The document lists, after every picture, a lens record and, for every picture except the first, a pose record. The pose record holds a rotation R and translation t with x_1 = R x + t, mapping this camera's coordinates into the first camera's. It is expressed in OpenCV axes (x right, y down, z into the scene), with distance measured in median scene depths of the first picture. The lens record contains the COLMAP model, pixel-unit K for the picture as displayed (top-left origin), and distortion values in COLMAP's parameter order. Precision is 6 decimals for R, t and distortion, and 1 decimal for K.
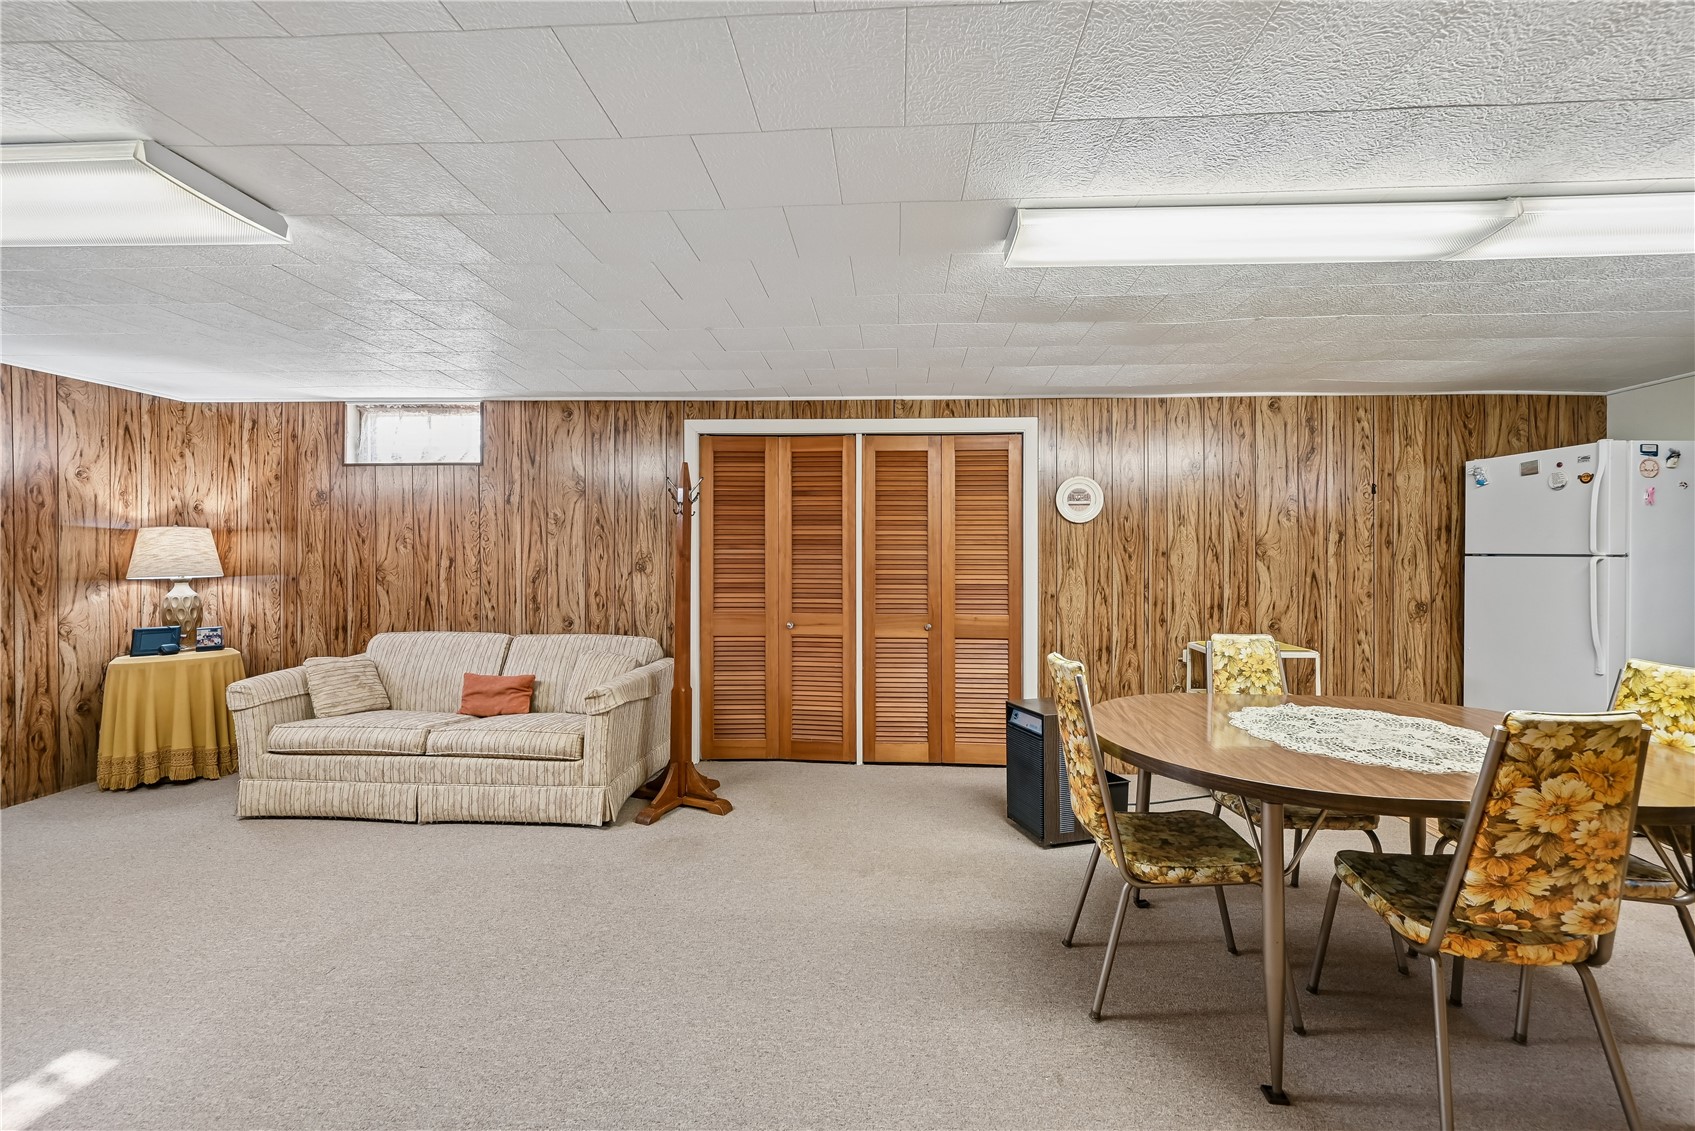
lens RADIAL K [[670.4, 0, 863.7], [0, 670.4, 559.9], [0, 0, 1]] dist [-0.001501, 0.000827]
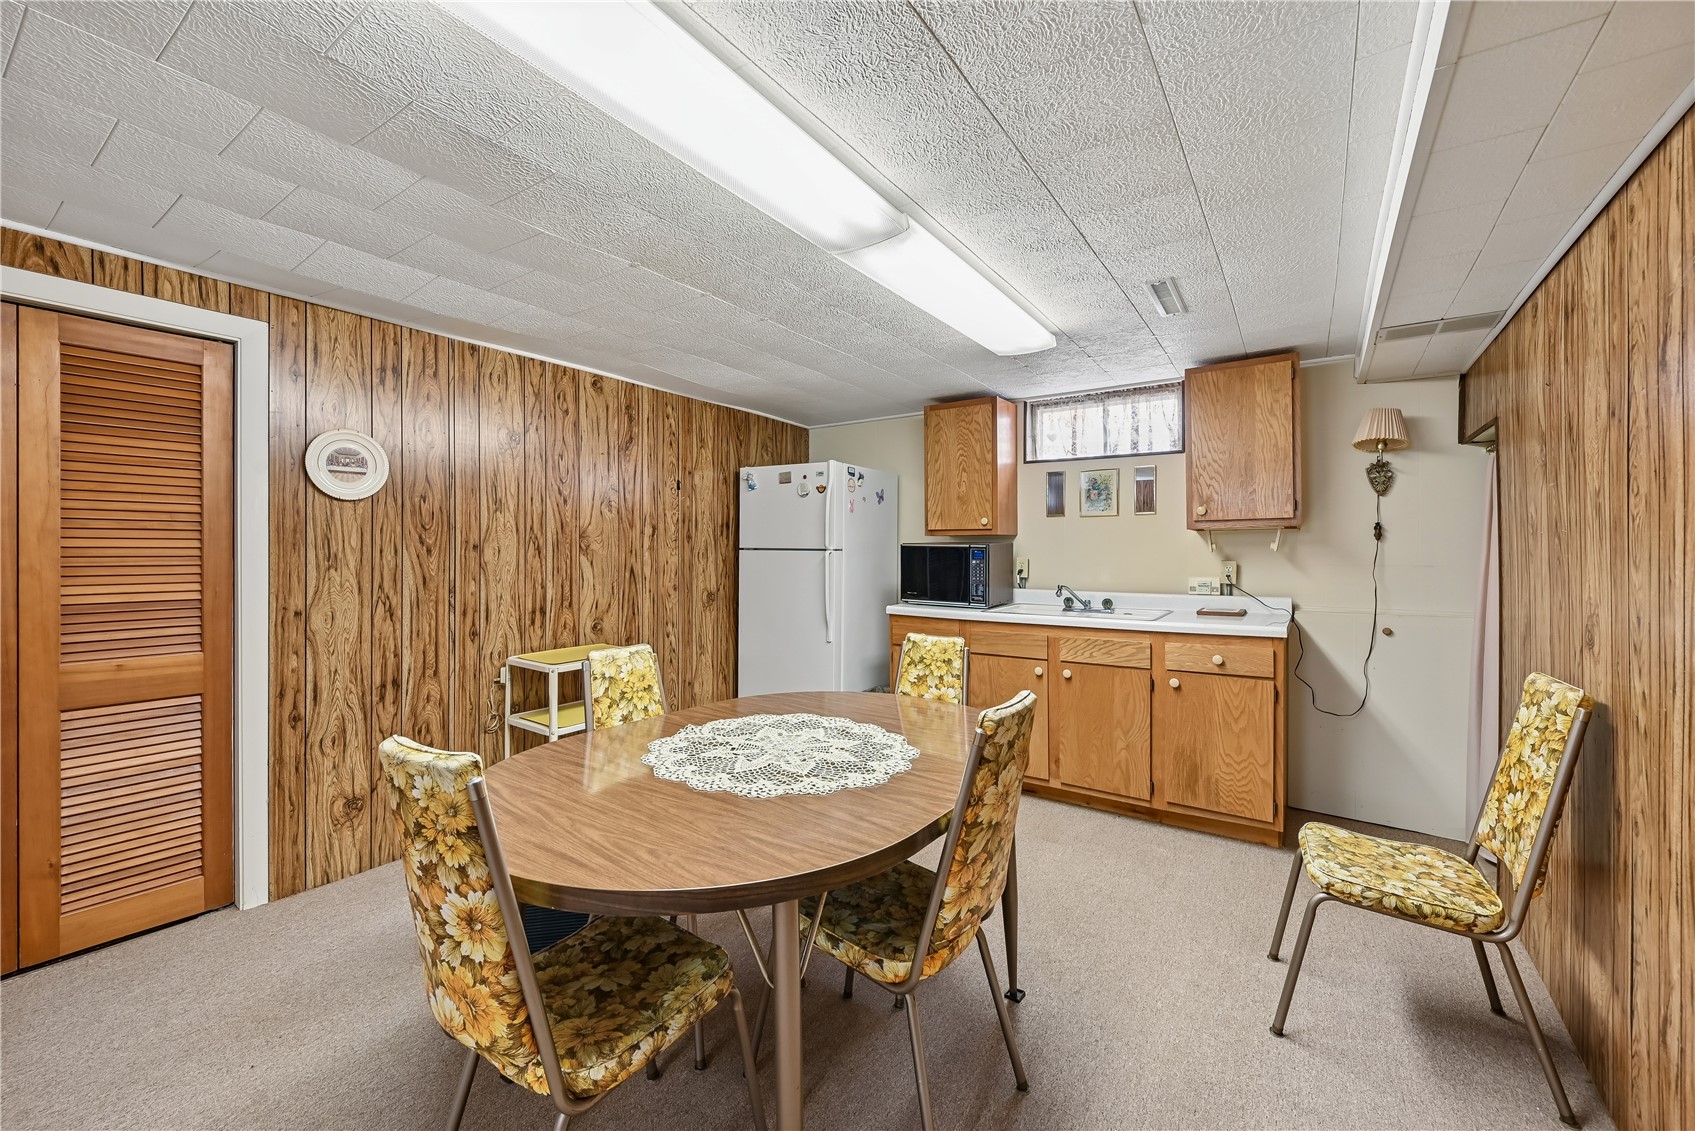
lens RADIAL K [[670.4, 0, 850.8], [0, 670.4, 549.3], [0, 0, 1]] dist [-0.001501, 0.000827]
pose [[0.517157, 0.000460, 0.855891, 0.011346], [0.003686, 0.999989, -0.002765, -0.002789], [-0.855883, 0.004585, 0.517149, 0.231923]]
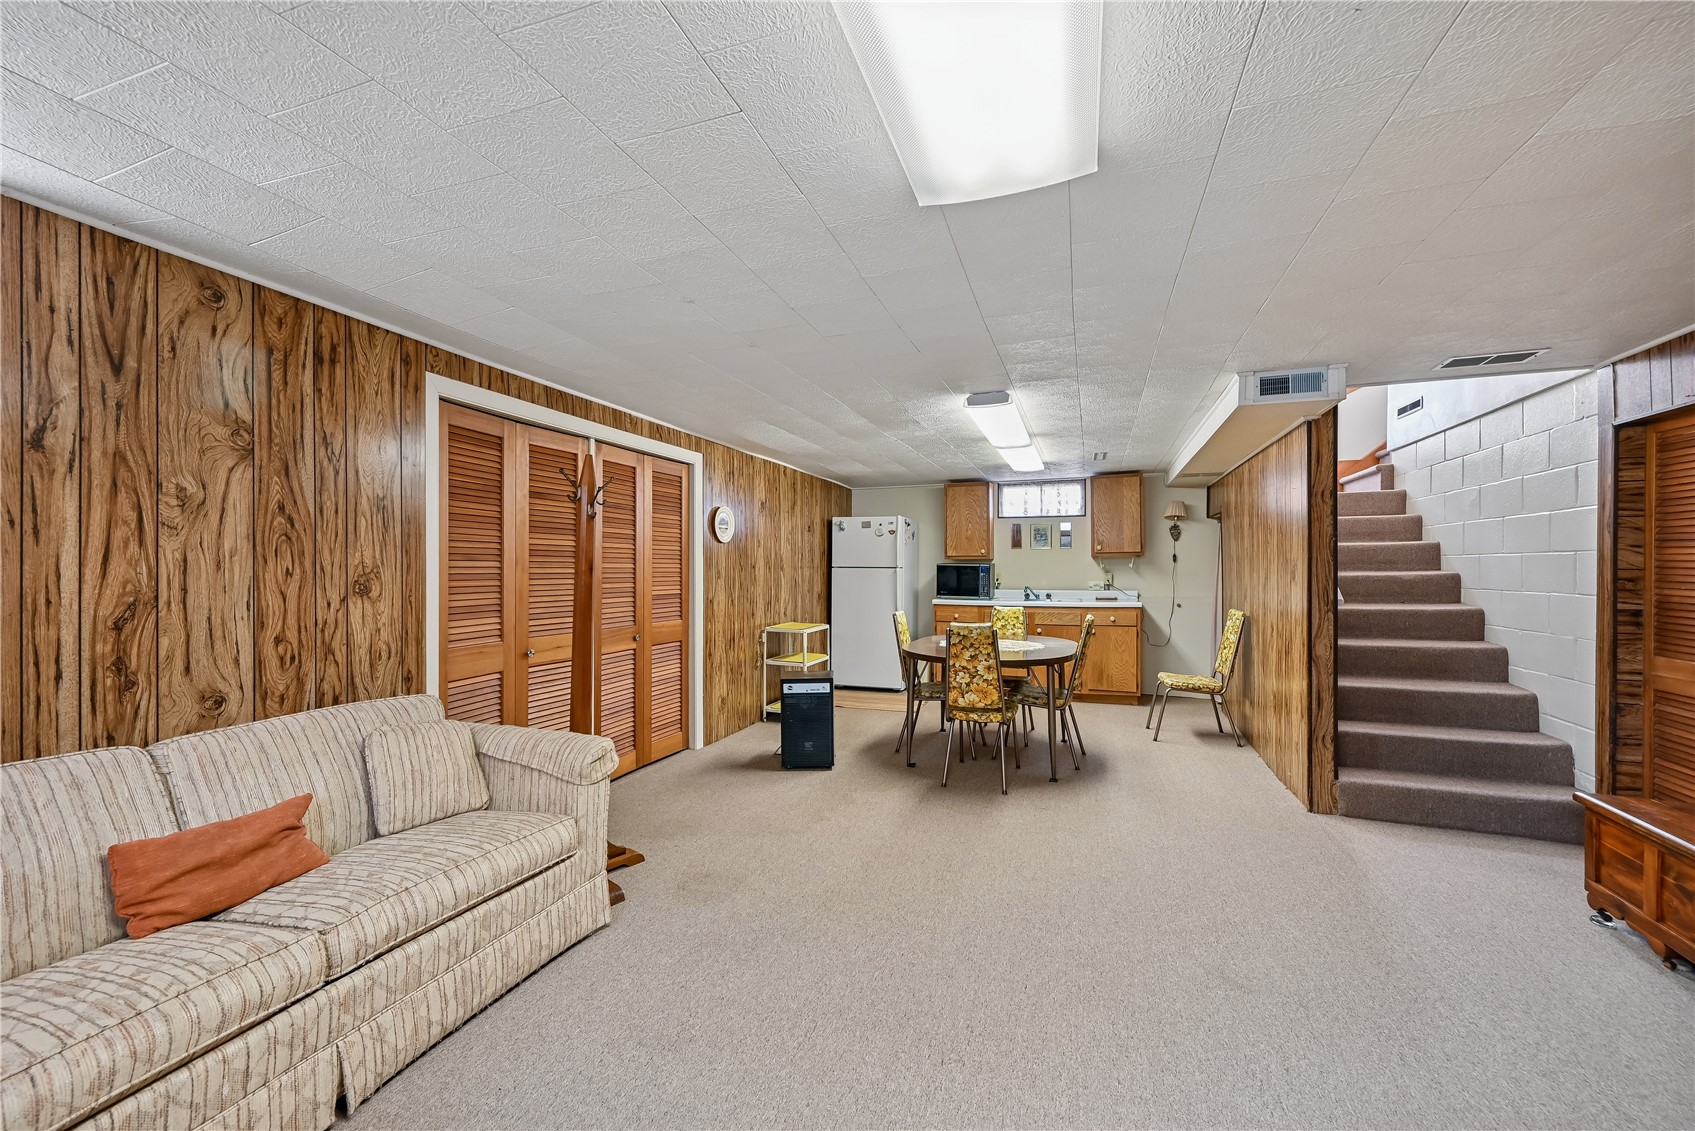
lens RADIAL K [[670.4, 0, 836.5], [0, 670.4, 569.7], [0, 0, 1]] dist [-0.001501, 0.000827]
pose [[0.297223, -0.004594, 0.954797, -0.838403], [0.007088, 0.999971, 0.002605, -0.005567], [-0.954782, 0.005993, 0.297247, 0.417023]]
